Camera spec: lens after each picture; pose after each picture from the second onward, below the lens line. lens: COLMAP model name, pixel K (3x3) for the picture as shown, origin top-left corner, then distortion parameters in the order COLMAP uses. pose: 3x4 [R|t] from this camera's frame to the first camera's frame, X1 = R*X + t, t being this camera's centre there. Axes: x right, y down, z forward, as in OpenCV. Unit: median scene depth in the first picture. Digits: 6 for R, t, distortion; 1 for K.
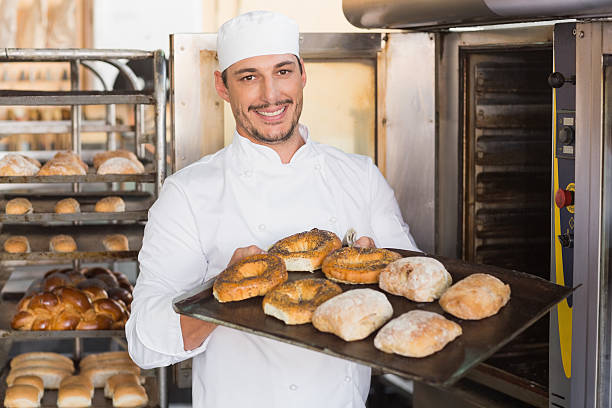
lens RADIAL K [[1475.9, 0, 306.0], [0, 1475.9, 204.0], [0, 0, 1]] dist [-0.528612, 2.961275]
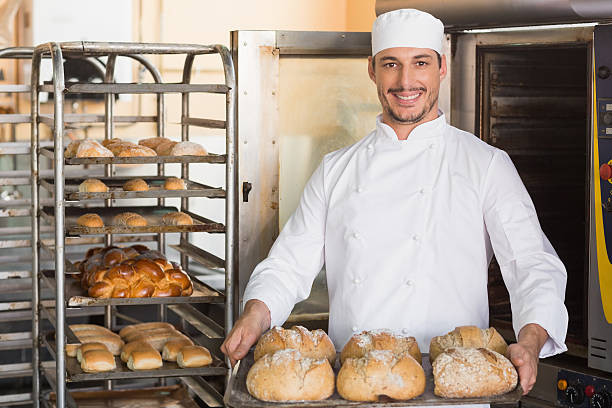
lens RADIAL K [[1475.9, 0, 306.0], [0, 1475.9, 204.0], [0, 0, 1]] dist [-0.528612, 2.961275]
pose [[0.987403, -0.006389, 0.158095, -0.209258], [0.007883, 0.999930, -0.008824, 0.025611], [-0.158027, 0.009959, 0.987384, -0.110059]]
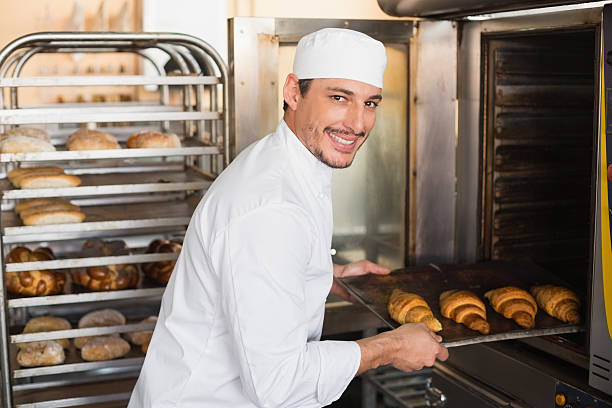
lens RADIAL K [[932.2, 0, 305.8], [0, 932.2, 171.5], [0, 0, 1]] dist [-0.208362, -0.009497]
pose [[0.999294, 0.001454, 0.037545, -0.056387], [-0.001854, 0.999942, 0.010631, -0.008619], [-0.037527, -0.010693, 0.999238, 0.295543]]
